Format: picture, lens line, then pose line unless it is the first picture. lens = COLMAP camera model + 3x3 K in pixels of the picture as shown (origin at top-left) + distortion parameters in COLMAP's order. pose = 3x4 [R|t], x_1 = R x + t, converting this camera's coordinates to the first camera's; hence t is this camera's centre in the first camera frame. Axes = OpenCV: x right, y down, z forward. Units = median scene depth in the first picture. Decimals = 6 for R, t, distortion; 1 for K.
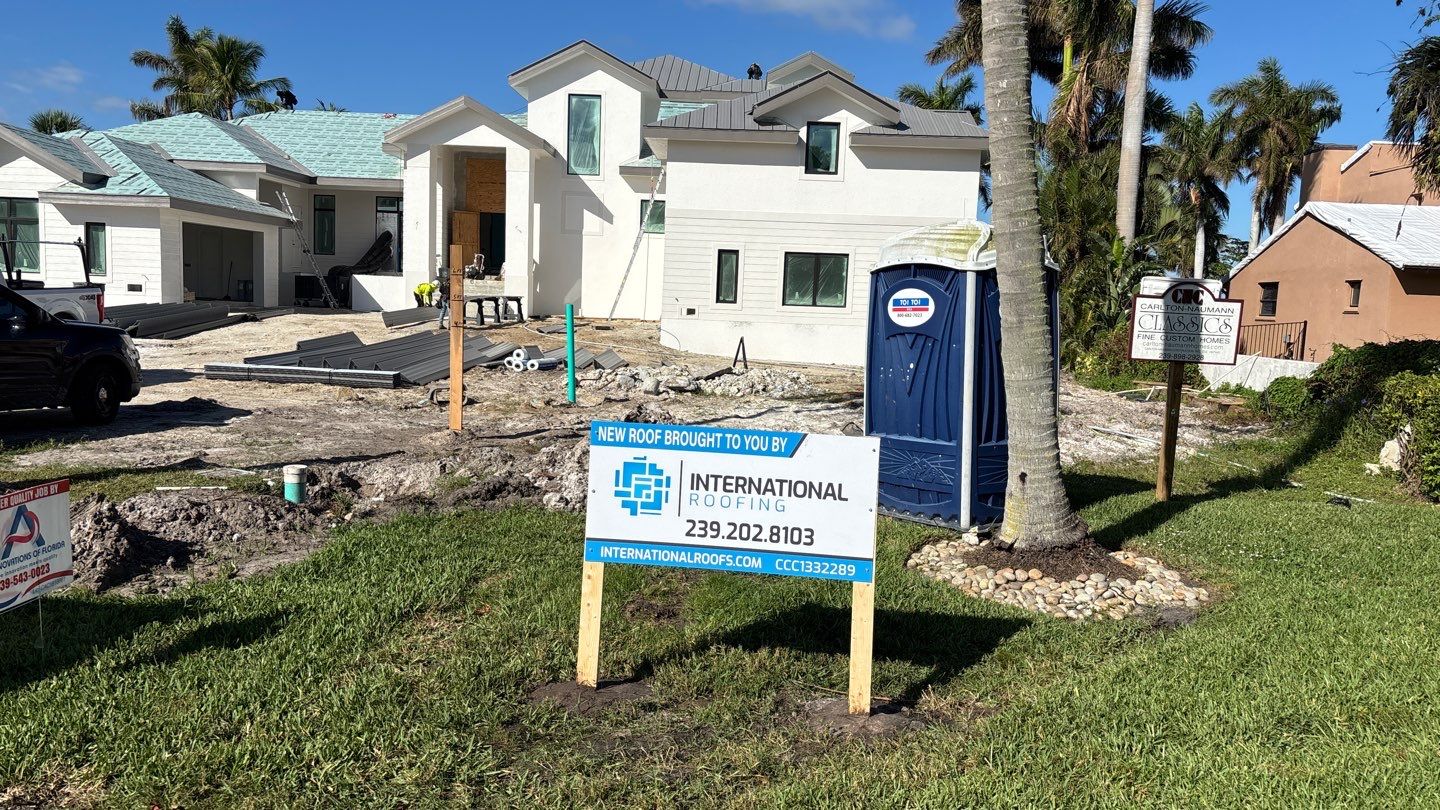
lens RADIAL K [[1069.2, 0, 721.9], [0, 1069.2, 410.0], [0, 0, 1]] dist [0.033297, -0.021042]
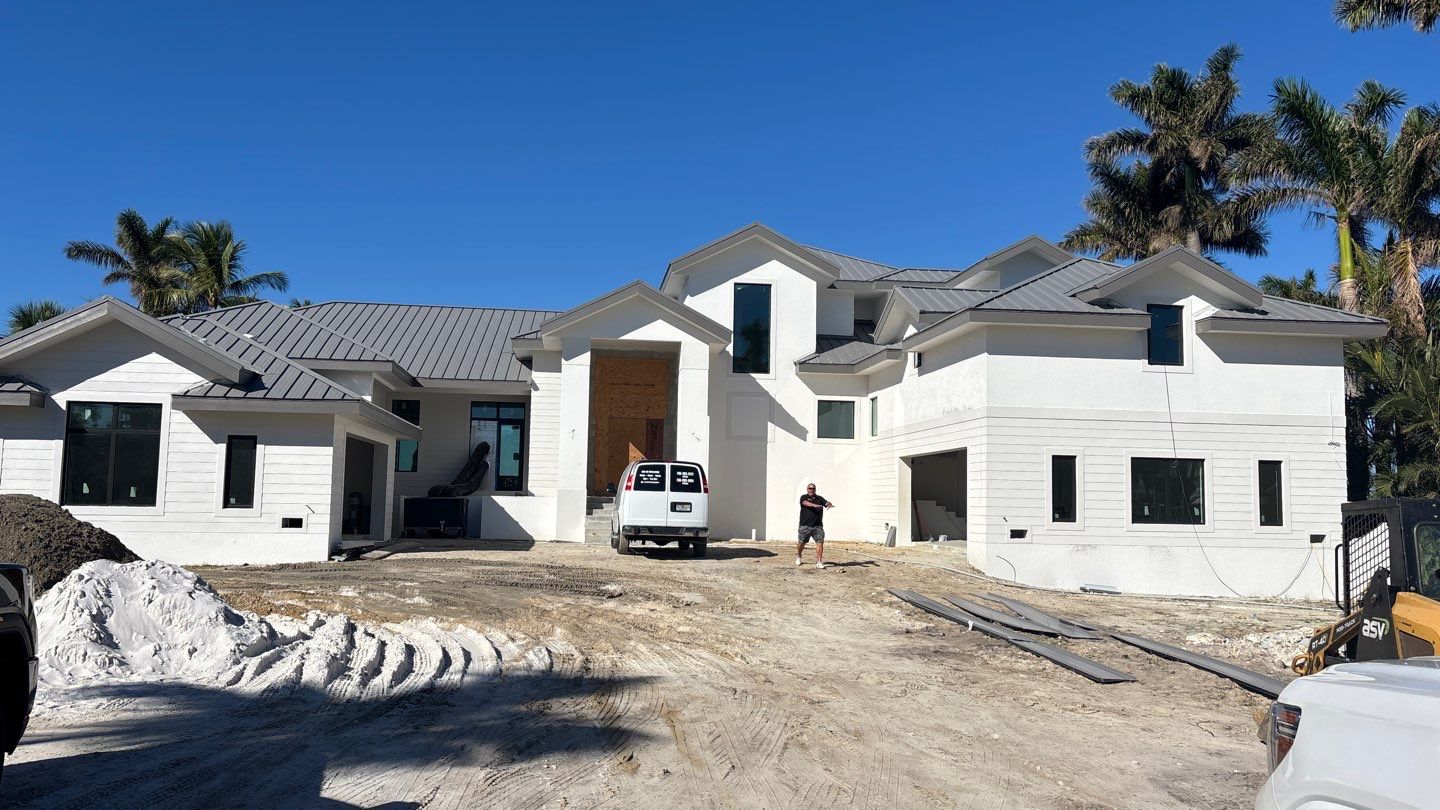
lens RADIAL K [[1069.2, 0, 721.8], [0, 1069.2, 410.5], [0, 0, 1]] dist [0.033297, -0.021042]
pose [[0.987693, -0.009217, 0.156136, -0.359885], [0.038749, 0.981562, -0.187176, -0.039299], [-0.151532, 0.190922, 0.969838, 0.227904]]
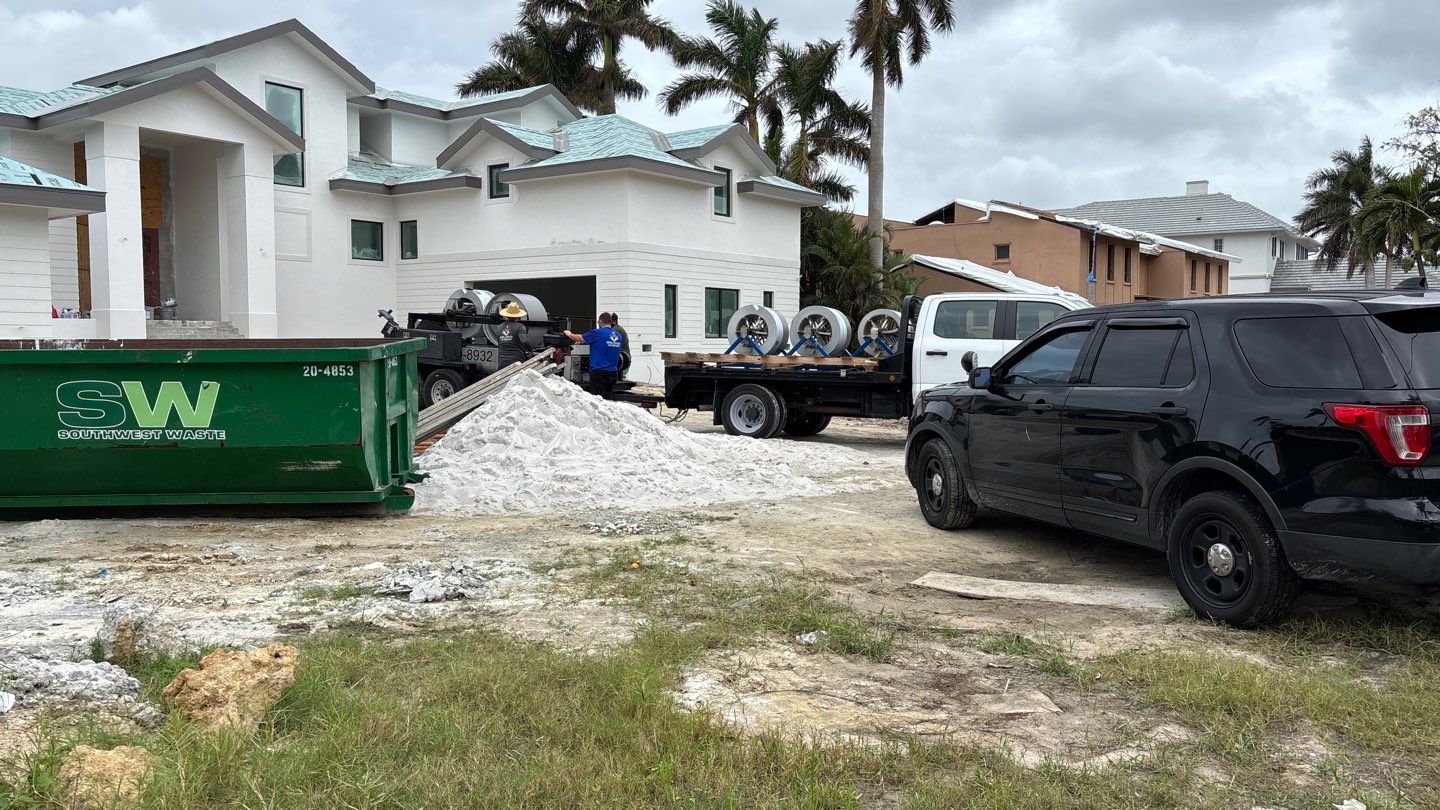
lens RADIAL K [[1069.2, 0, 715.8], [0, 1069.2, 402.7], [0, 0, 1]] dist [0.033297, -0.021042]
pose [[0.566688, -0.089939, 0.819009, -0.770738], [0.109180, 0.993456, 0.033551, -0.065156], [-0.816667, 0.070407, 0.572798, 0.371332]]
